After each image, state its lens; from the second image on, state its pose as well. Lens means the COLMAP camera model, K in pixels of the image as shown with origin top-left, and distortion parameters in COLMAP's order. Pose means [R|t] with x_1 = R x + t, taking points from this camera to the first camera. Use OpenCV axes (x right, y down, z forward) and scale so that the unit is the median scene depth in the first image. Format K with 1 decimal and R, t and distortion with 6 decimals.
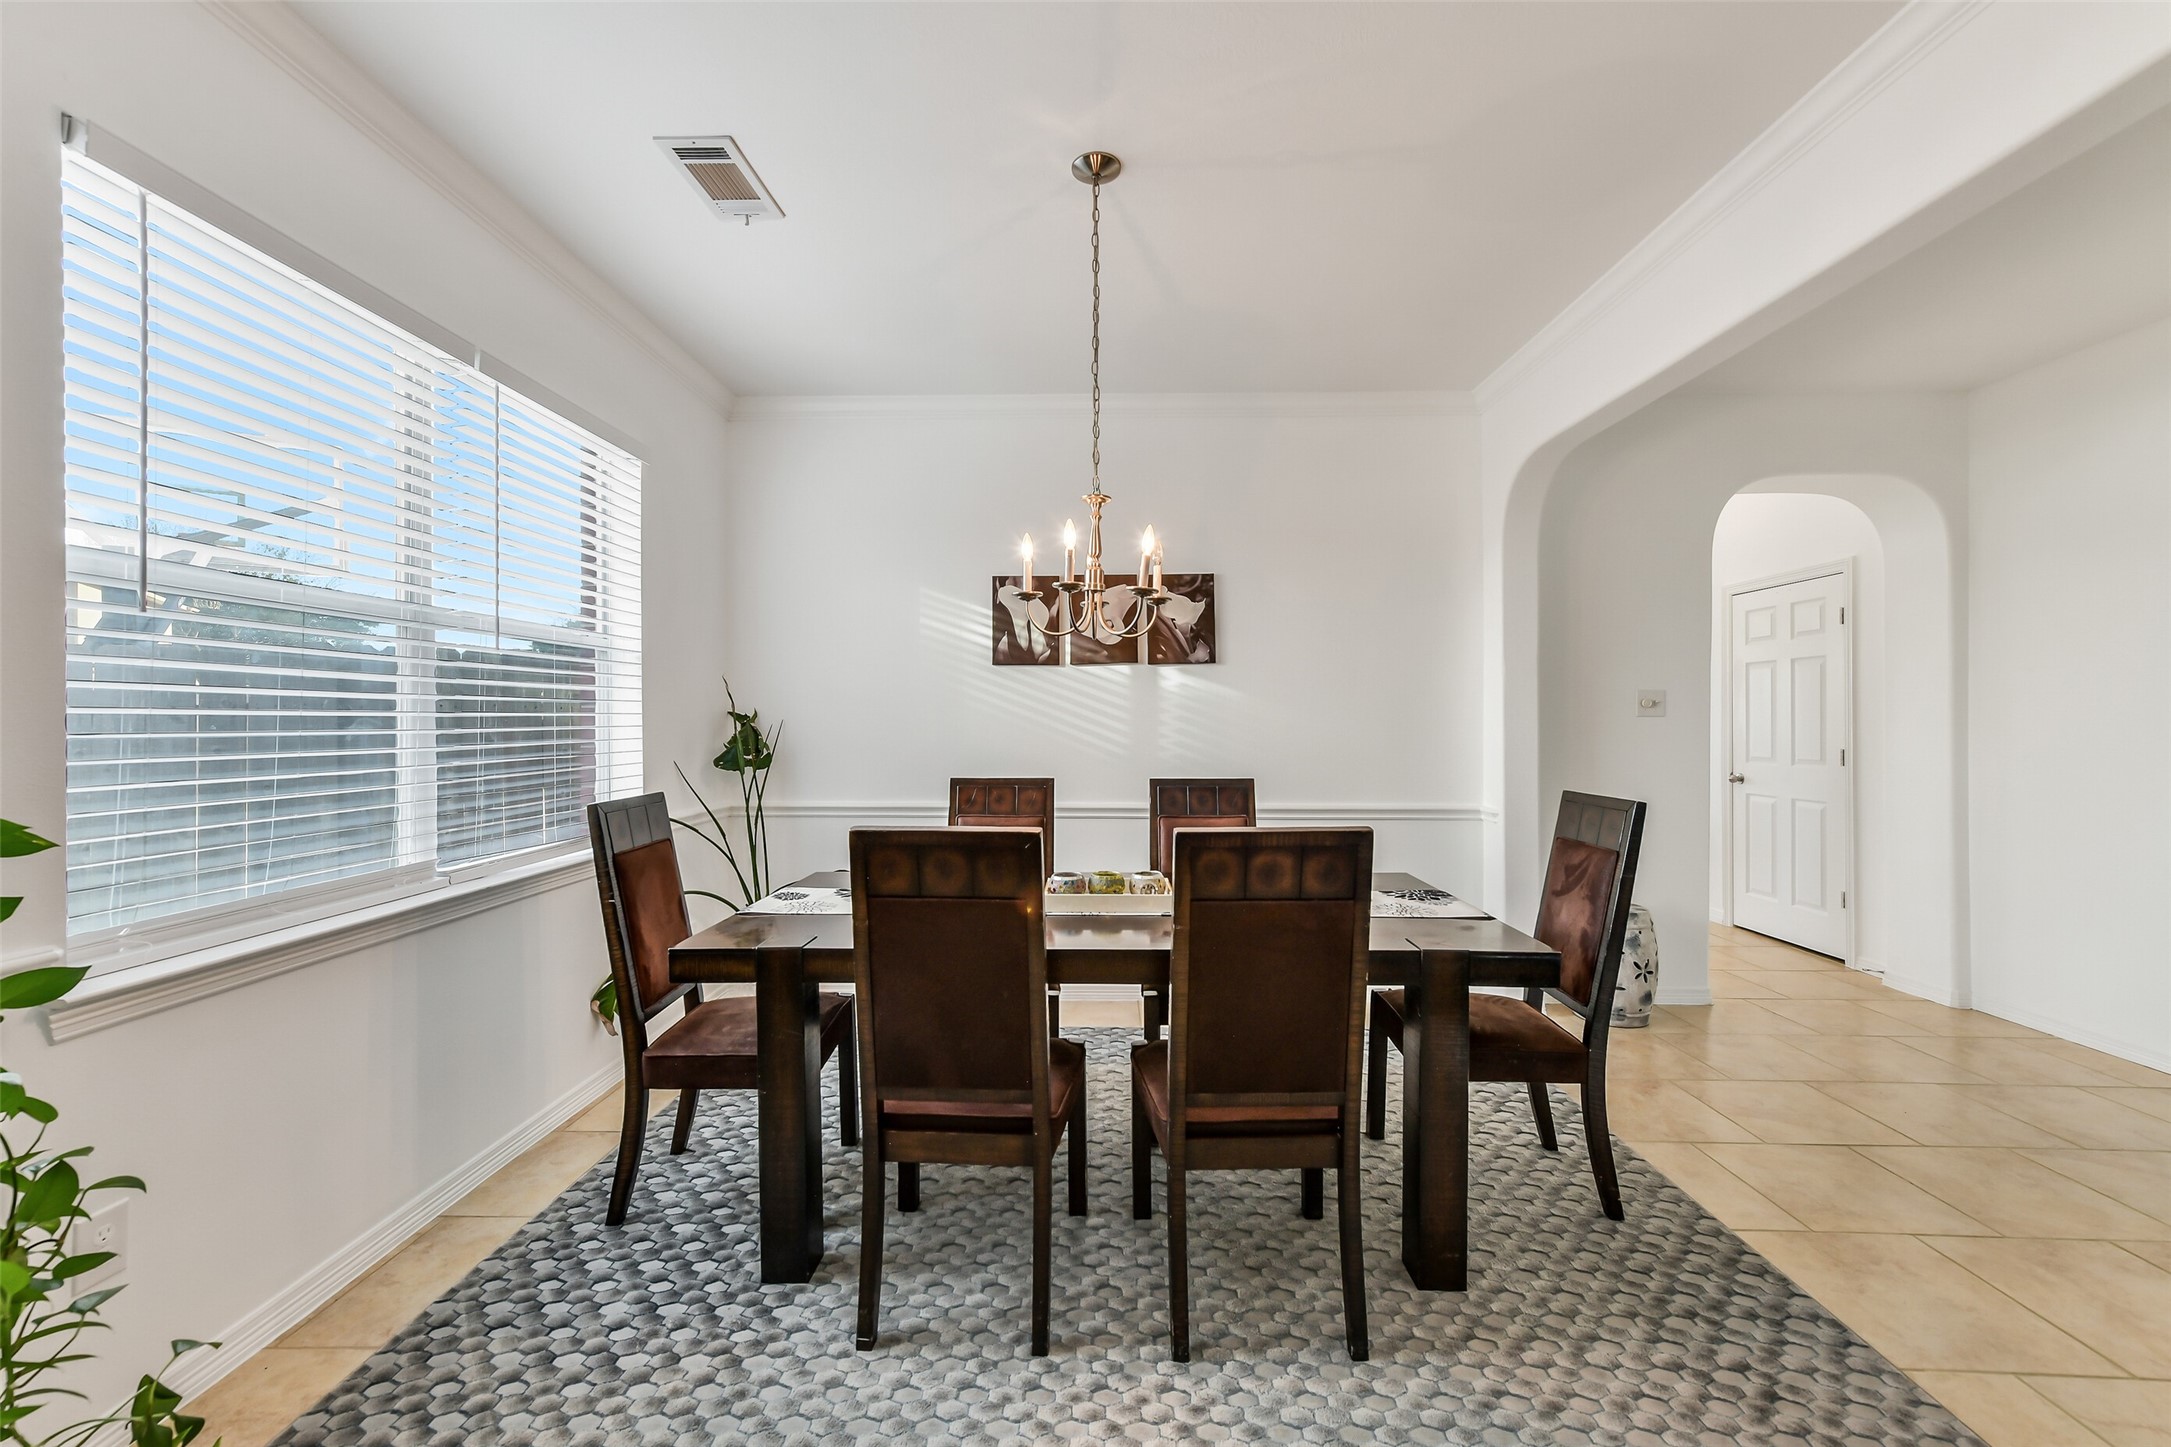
lens RADIAL K [[870.2, 0, 1083.4], [0, 870.2, 715.5], [0, 0, 1]] dist [0.000212, 0.000419]
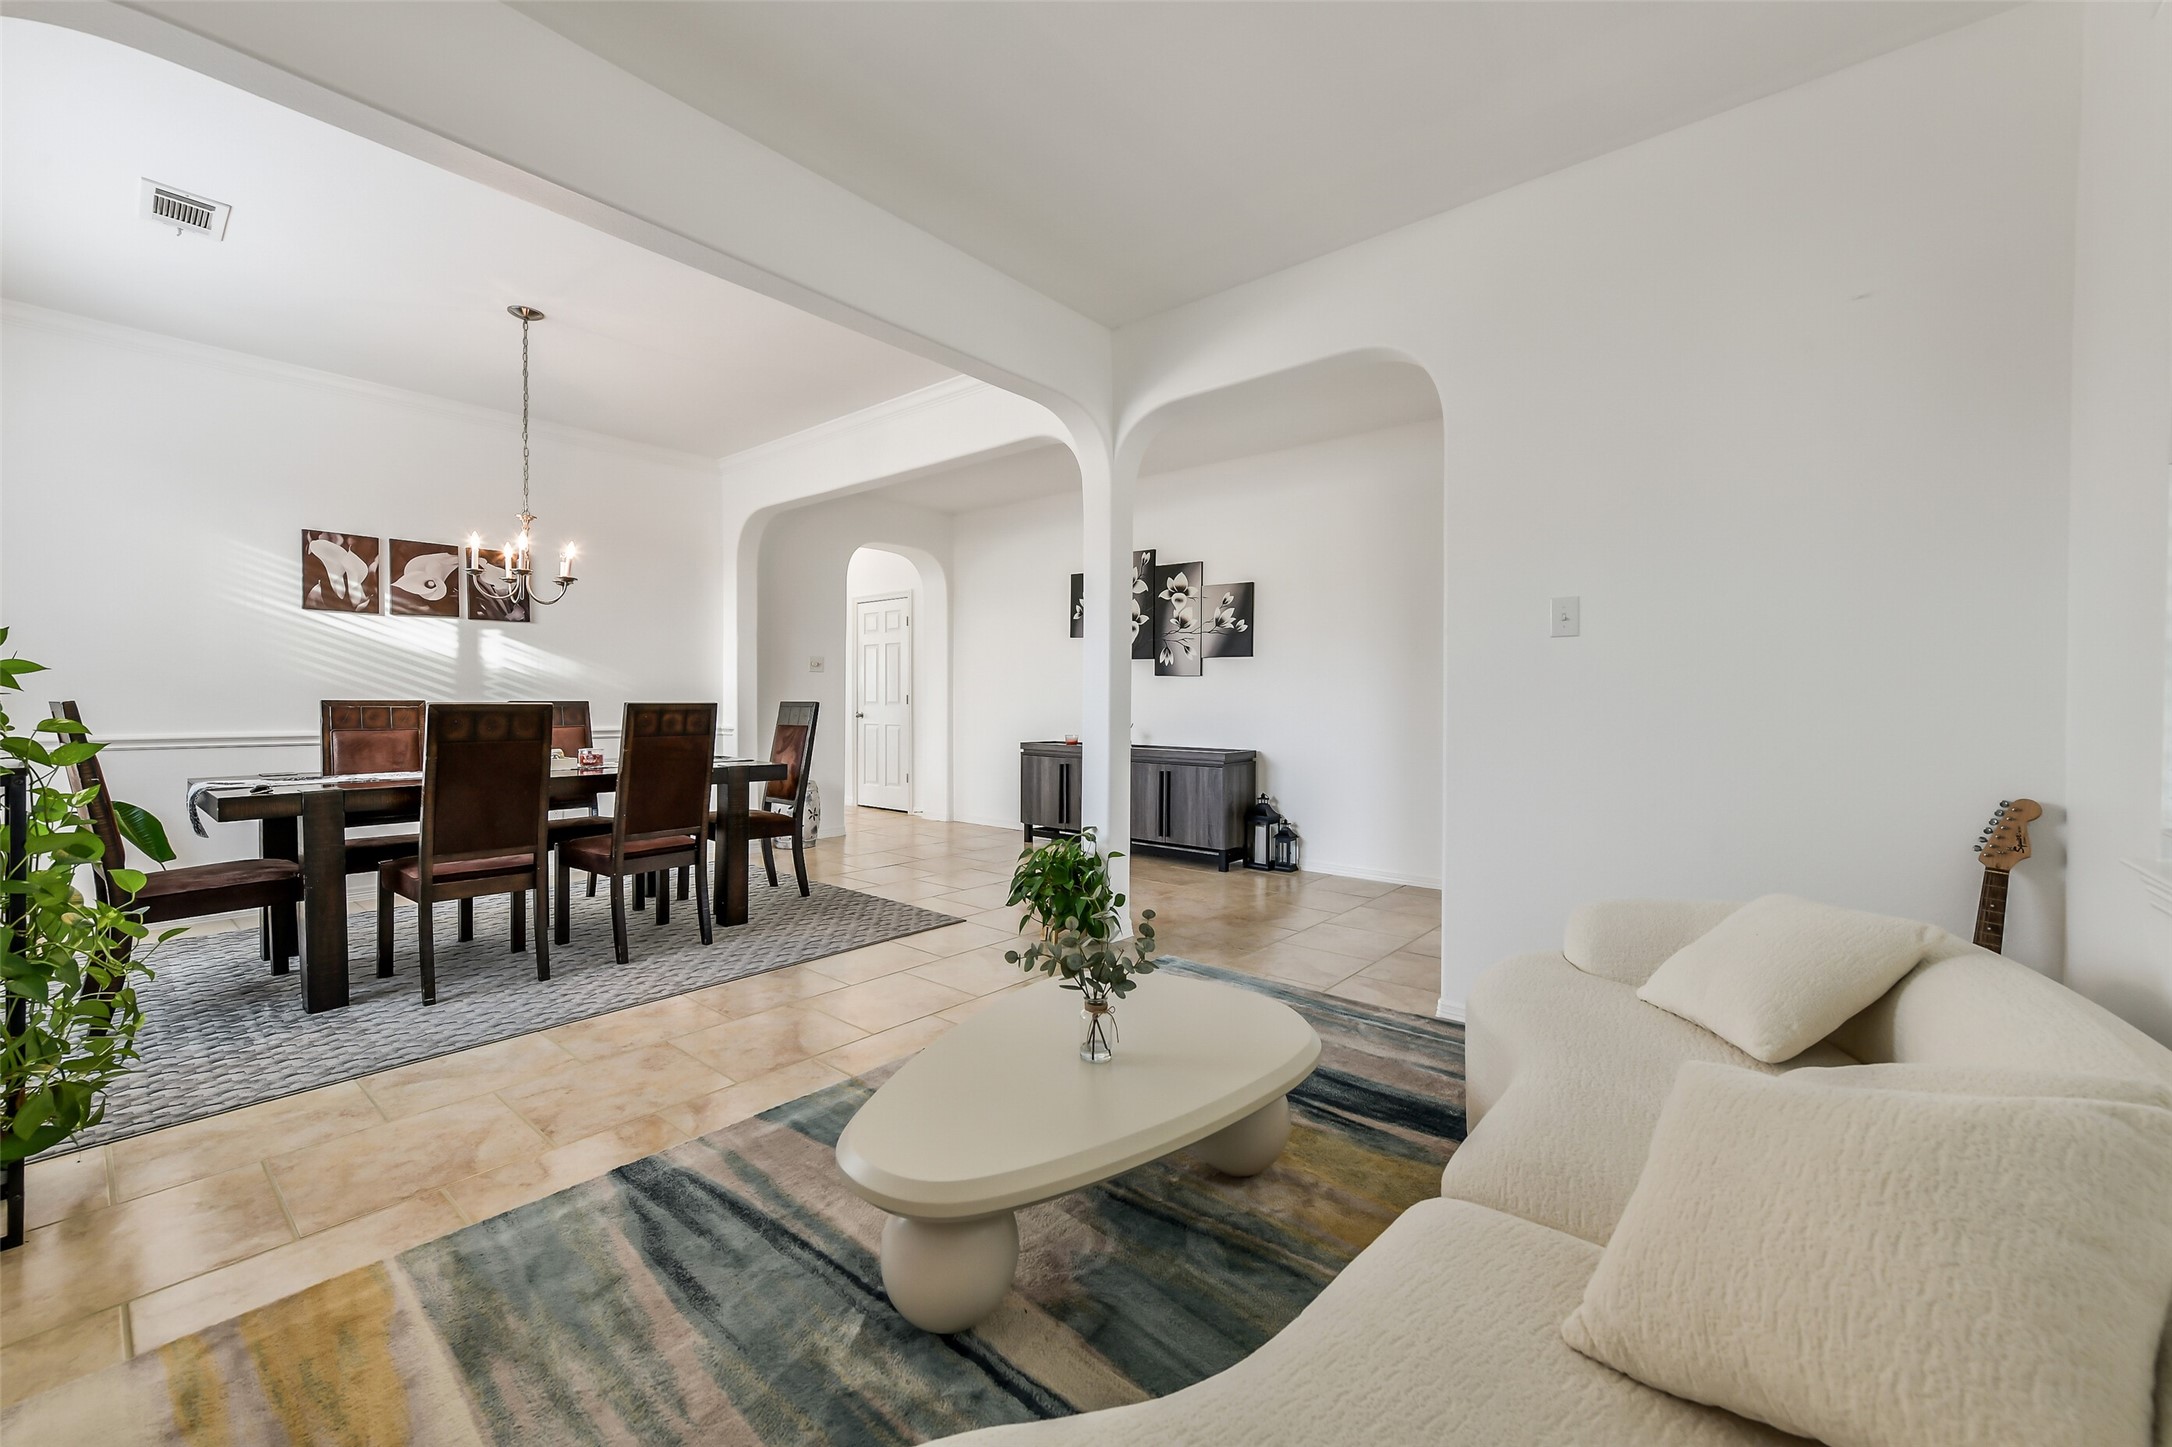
lens RADIAL K [[866.7, 0, 1093.8], [0, 866.7, 720.6], [0, 0, 1]] dist [-0.001183, 0.000675]
pose [[0.622400, -0.015023, 0.782555, -0.350020], [-0.010403, 0.999569, 0.027463, 0.044848], [-0.782630, -0.025234, 0.621976, -0.499051]]
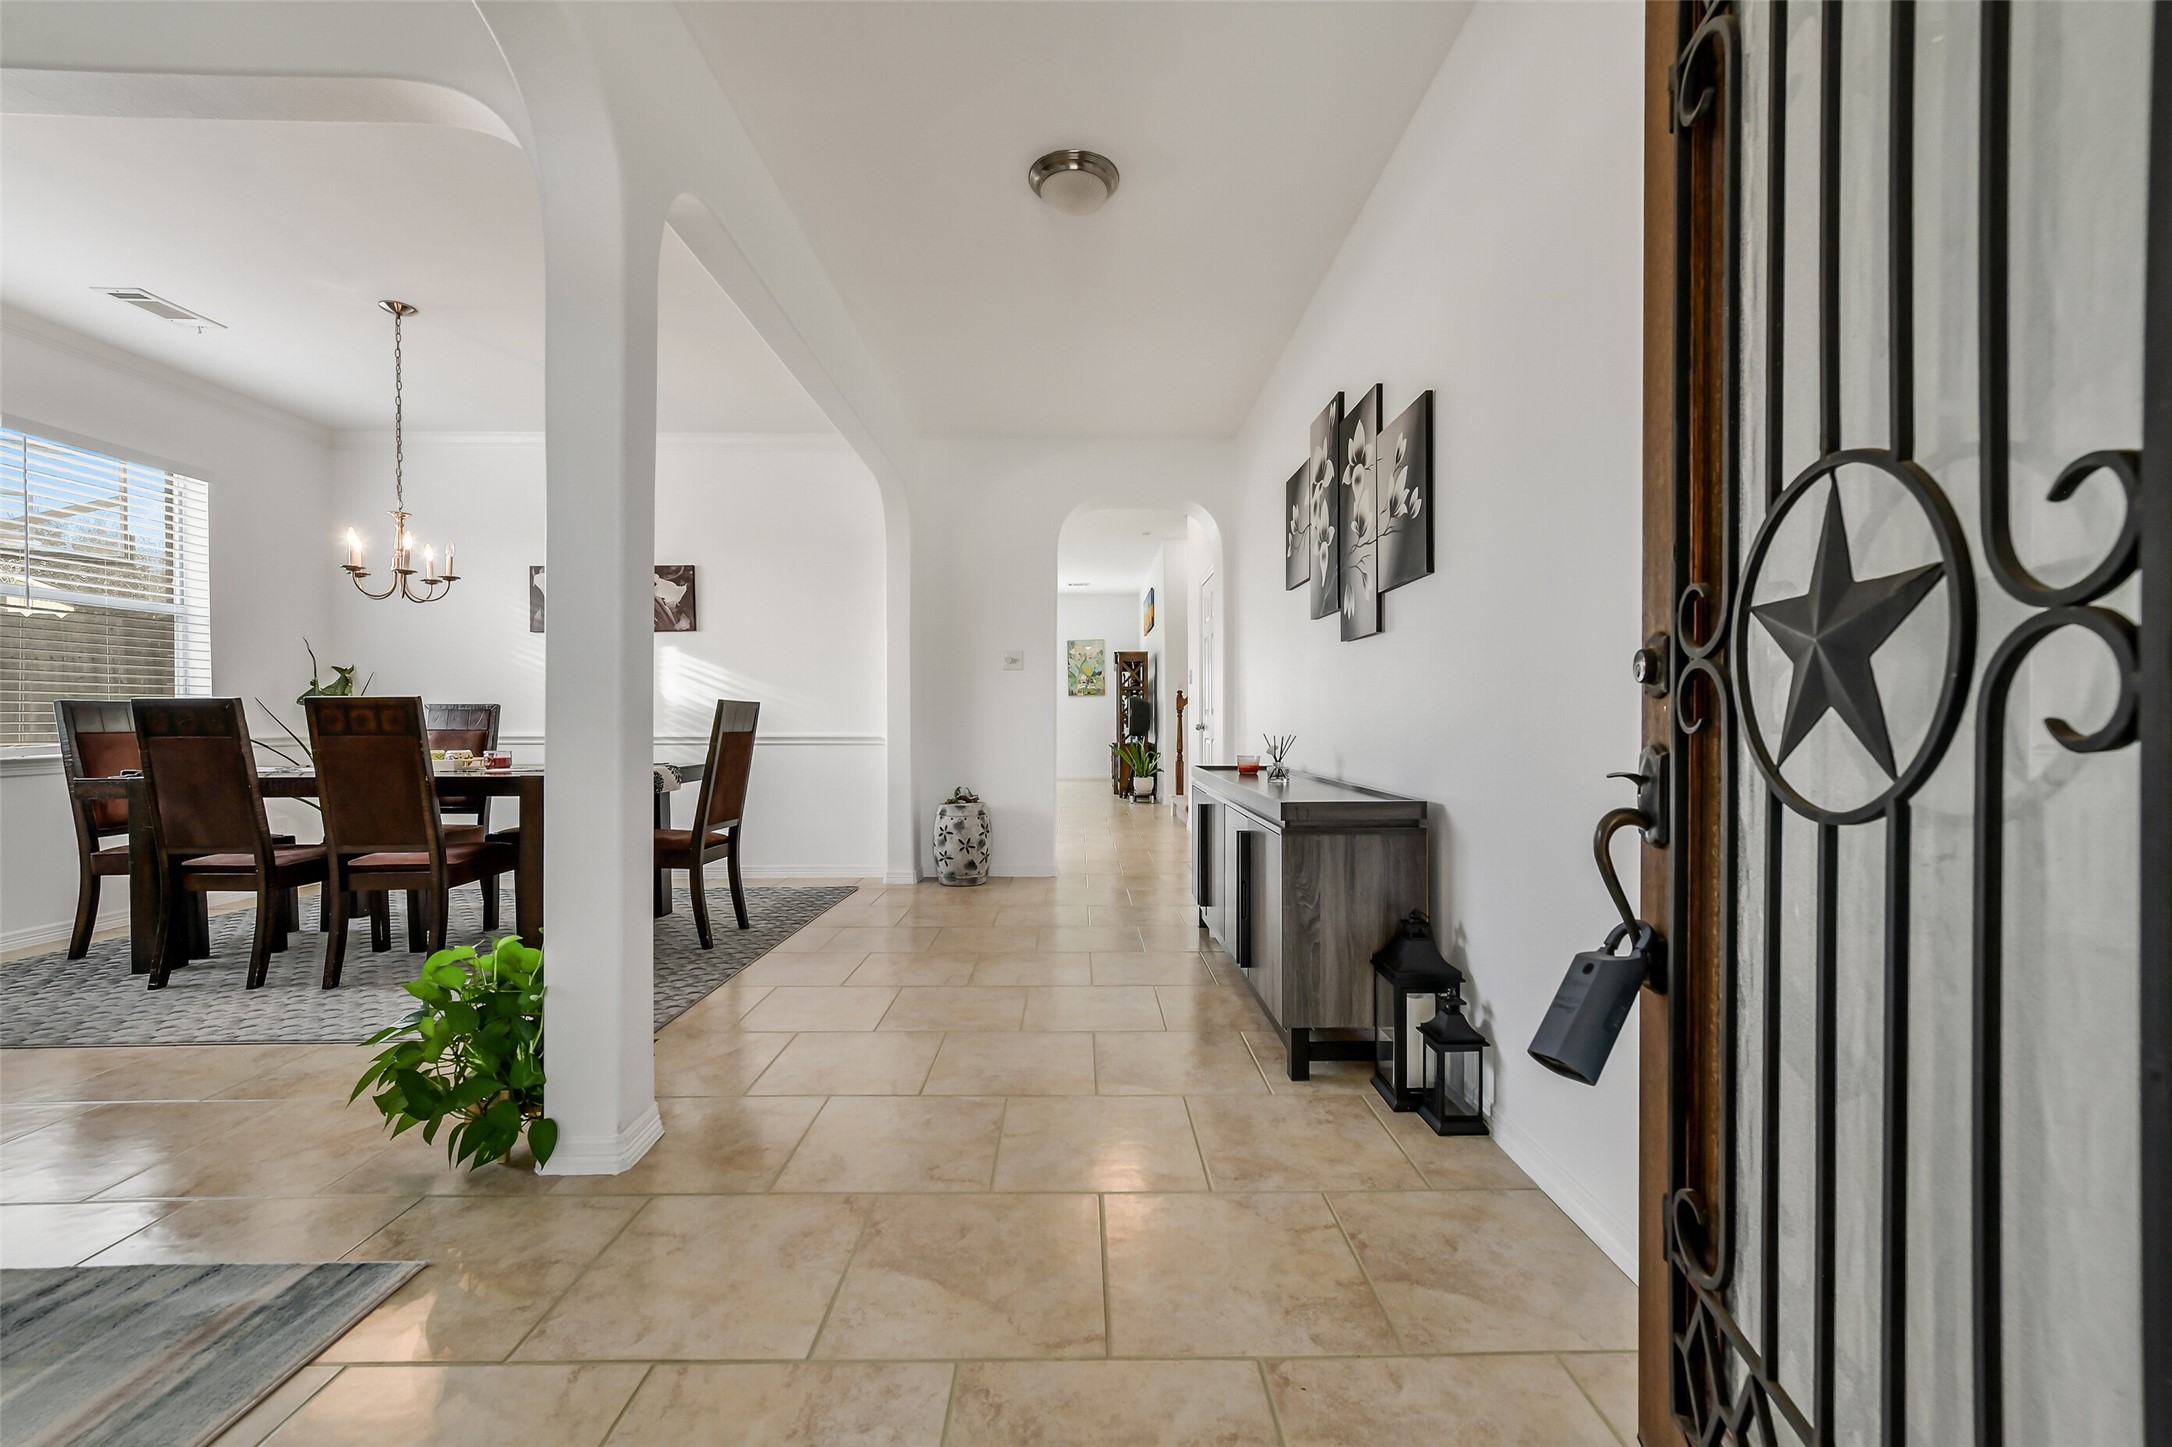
lens RADIAL K [[866.7, 0, 1093.8], [0, 866.7, 720.6], [0, 0, 1]] dist [-0.001183, 0.000675]
pose [[0.998870, -0.002041, 0.047490, 0.712581], [0.001793, 0.999985, 0.005250, 0.074545], [-0.047500, -0.005159, 0.998858, -0.387234]]
